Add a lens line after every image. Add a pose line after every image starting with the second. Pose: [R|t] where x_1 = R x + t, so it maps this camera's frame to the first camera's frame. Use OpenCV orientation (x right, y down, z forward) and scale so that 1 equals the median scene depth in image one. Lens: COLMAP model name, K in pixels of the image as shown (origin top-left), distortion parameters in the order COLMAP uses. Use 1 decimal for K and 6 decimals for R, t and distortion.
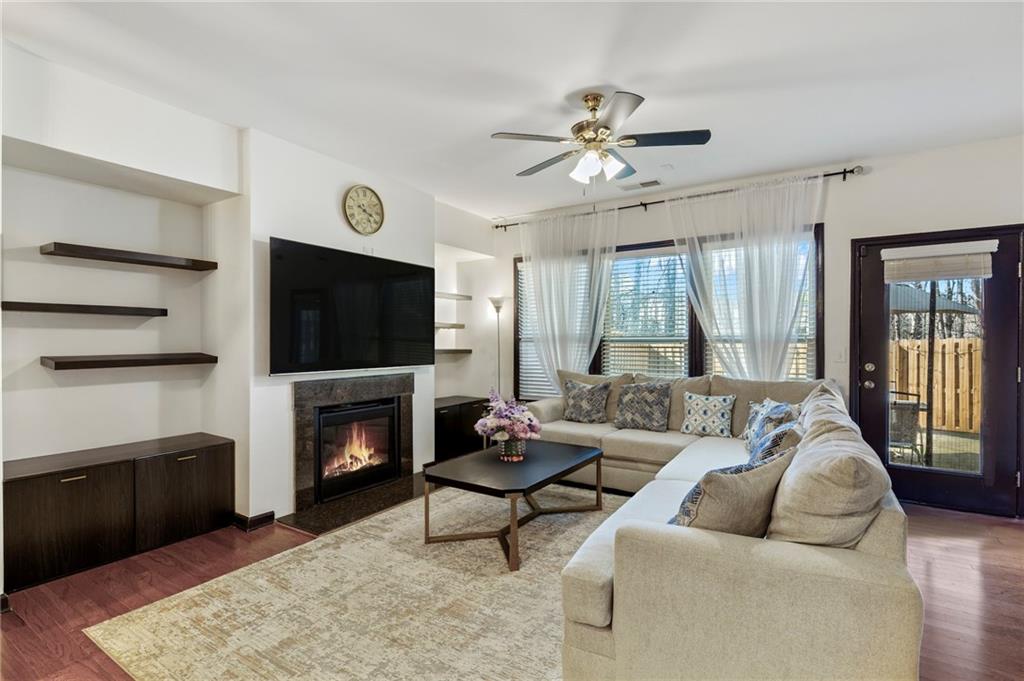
lens RADIAL K [[488.2, 0, 506.0], [0, 488.2, 341.9], [0, 0, 1]] dist [0.008448, -0.003504]
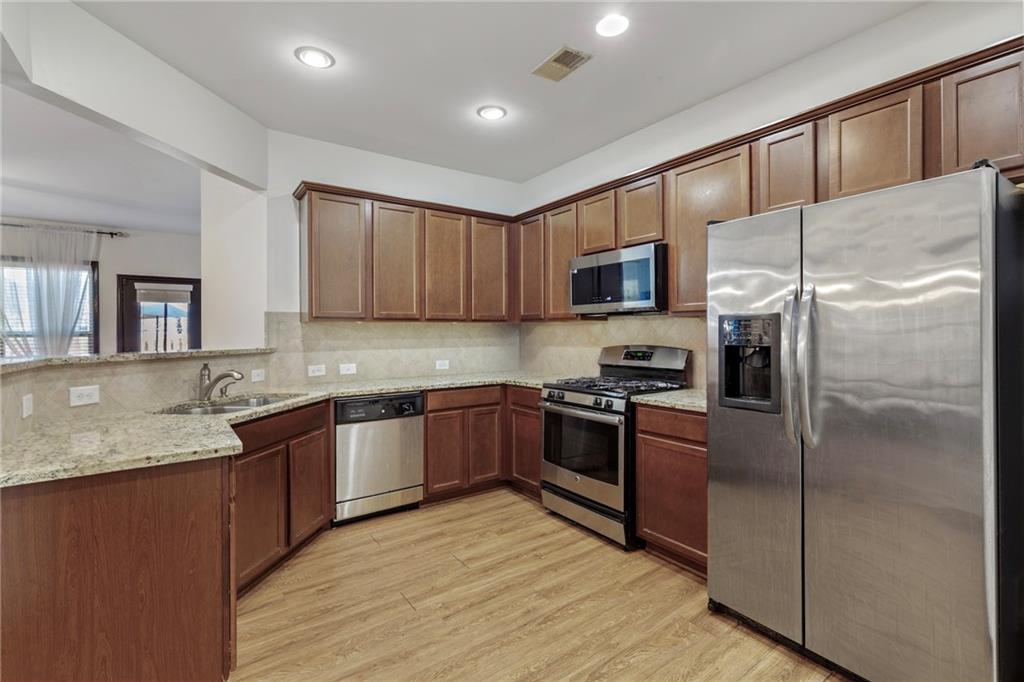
lens RADIAL K [[463.4, 0, 512.1], [0, 463.4, 330.6], [0, 0, 1]] dist [0.008605, -0.002162]
pose [[0.368743, 0.001300, 0.929530, -0.252396], [0.004385, 0.999985, -0.003138, -0.005676], [-0.929521, 0.005233, 0.368732, -0.771357]]
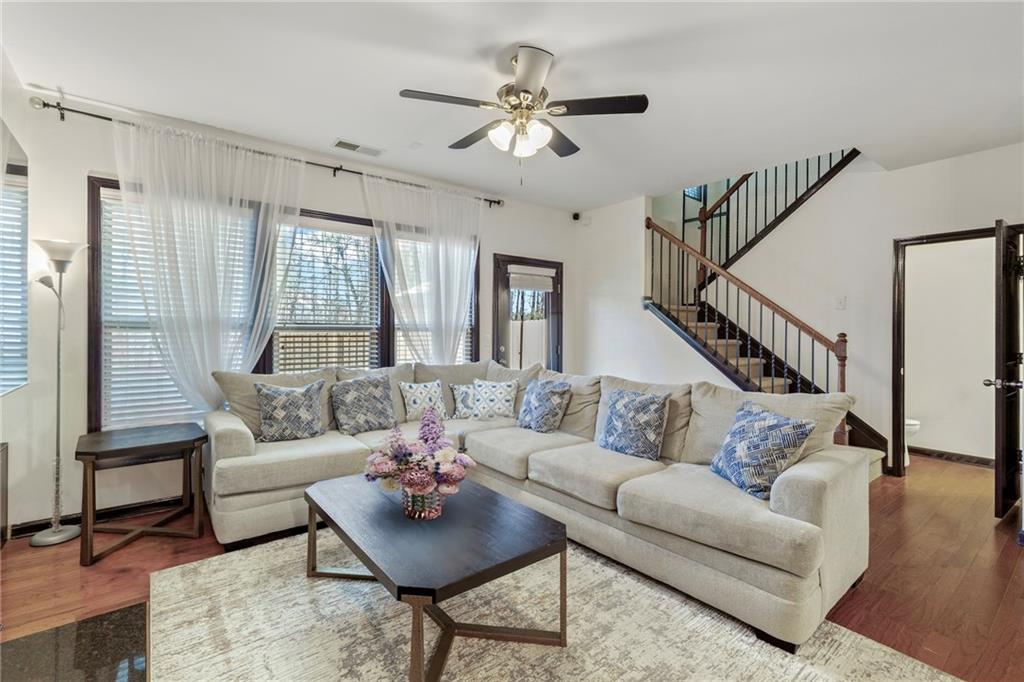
lens RADIAL K [[463.4, 0, 508.4], [0, 463.4, 330.7], [0, 0, 1]] dist [0.008605, -0.002162]
pose [[0.329481, -0.001888, 0.944160, -0.433897], [-0.008541, 0.999951, 0.004980, -0.005695], [-0.944123, -0.009704, 0.329449, 0.504620]]
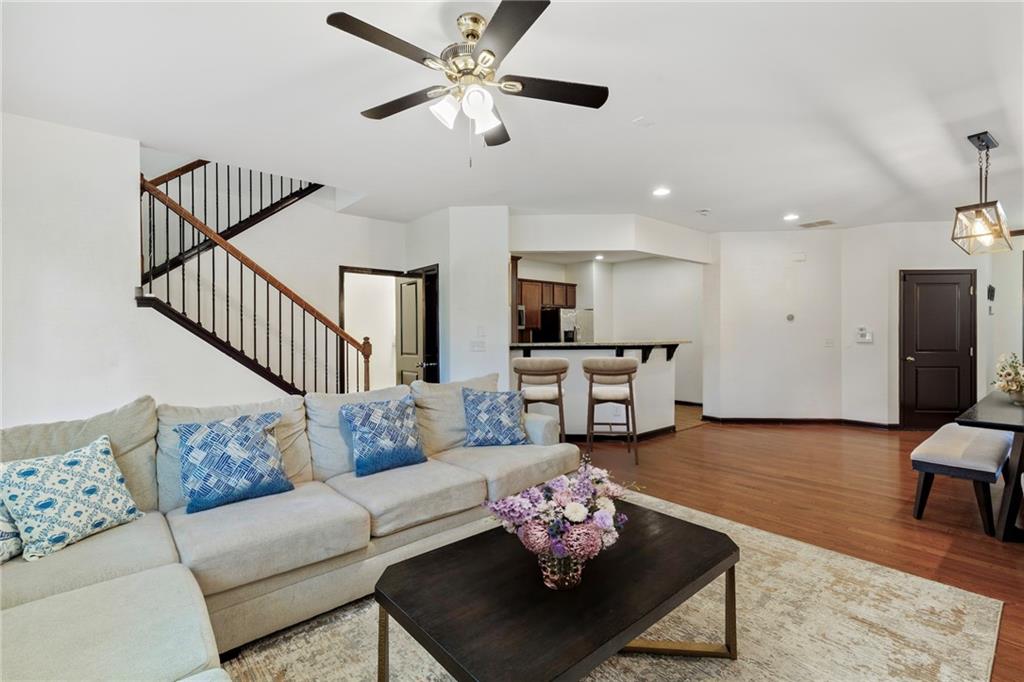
lens RADIAL K [[463.4, 0, 503.4], [0, 463.4, 336.5], [0, 0, 1]] dist [0.008605, -0.002162]
pose [[-0.960476, 0.010224, 0.278174, -0.043629], [0.011057, 0.999938, 0.001428, -0.002225], [-0.278142, 0.004447, -0.960530, 1.125408]]
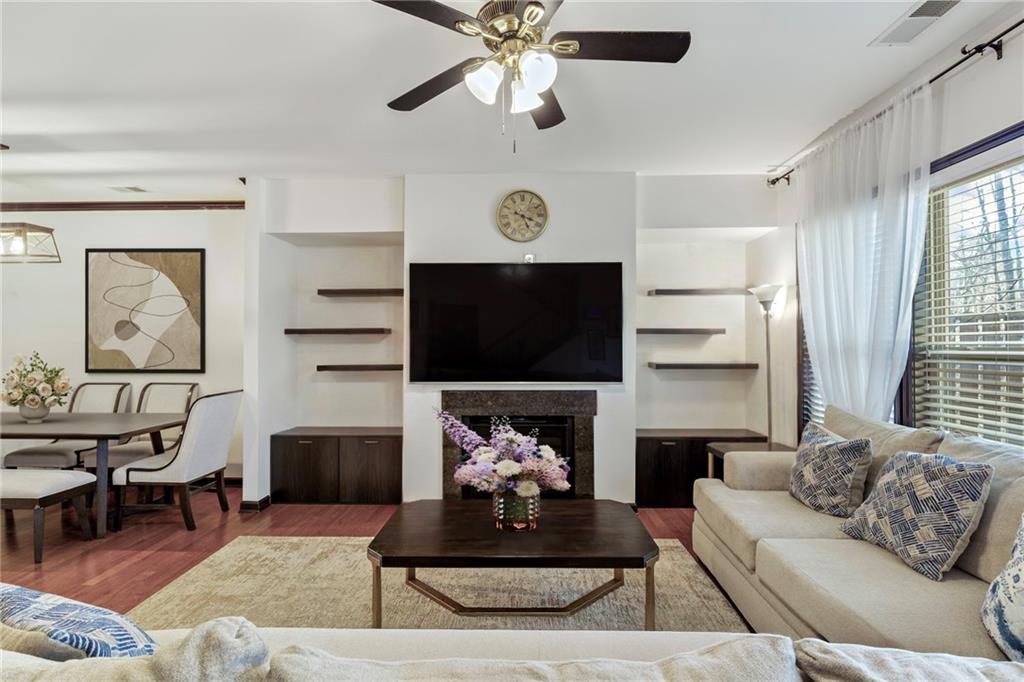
lens RADIAL K [[488.2, 0, 510.6], [0, 488.2, 345.5], [0, 0, 1]] dist [0.008448, -0.003504]
pose [[0.534071, 0.003466, -0.845432, 0.479592], [0.000848, 0.999989, 0.004635, -0.020059], [0.845439, -0.003192, 0.534062, 0.450626]]
